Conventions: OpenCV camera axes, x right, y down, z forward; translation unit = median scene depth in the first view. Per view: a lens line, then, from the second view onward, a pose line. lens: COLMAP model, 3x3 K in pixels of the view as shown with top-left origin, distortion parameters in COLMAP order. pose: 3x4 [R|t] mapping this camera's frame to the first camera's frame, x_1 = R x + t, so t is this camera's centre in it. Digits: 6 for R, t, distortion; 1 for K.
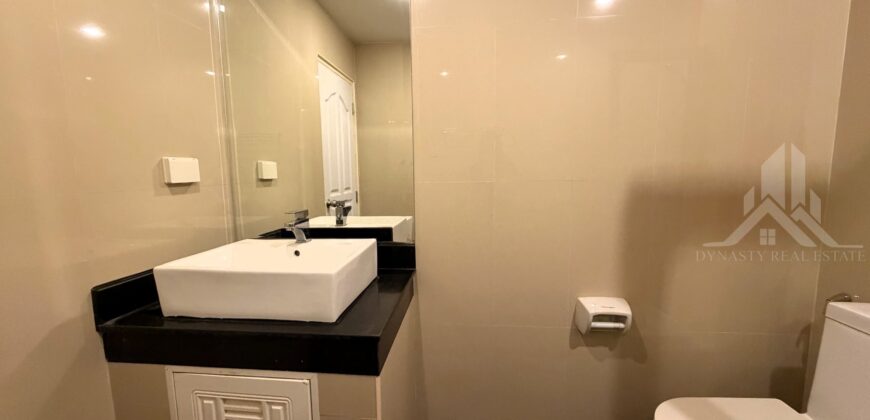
lens RADIAL K [[347.3, 0, 435.0], [0, 347.3, 210.0], [0, 0, 1]] dist [-0.001020, 0.000167]
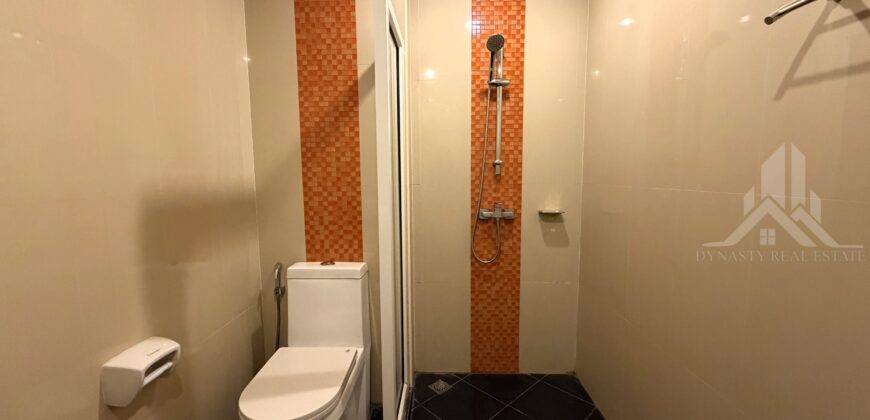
lens RADIAL K [[347.3, 0, 435.0], [0, 347.3, 210.0], [0, 0, 1]] dist [-0.001020, 0.000167]
pose [[-0.058610, -0.090523, 0.994168, -0.301783], [0.114409, 0.988709, 0.096771, -0.049121], [-0.991703, 0.119413, -0.047592, 0.340179]]
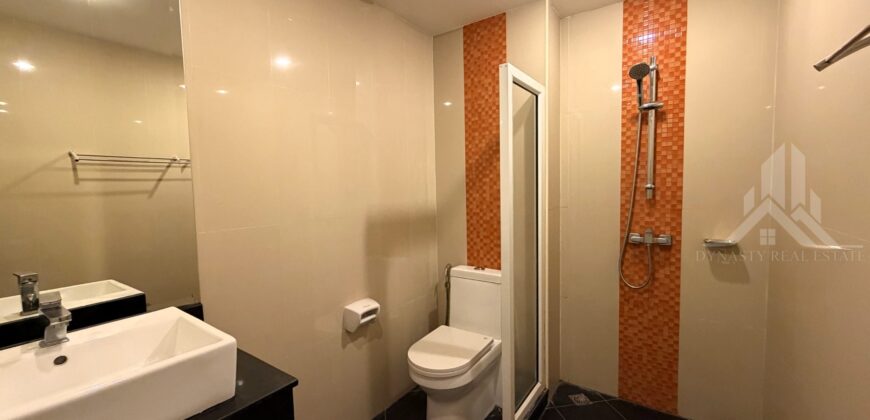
lens RADIAL K [[347.3, 0, 435.0], [0, 347.3, 210.0], [0, 0, 1]] dist [-0.001020, 0.000167]
pose [[0.505275, -0.055638, 0.861163, -0.531582], [0.107073, 0.994250, 0.001413, -0.076741], [-0.856290, 0.091493, 0.508327, 0.013518]]
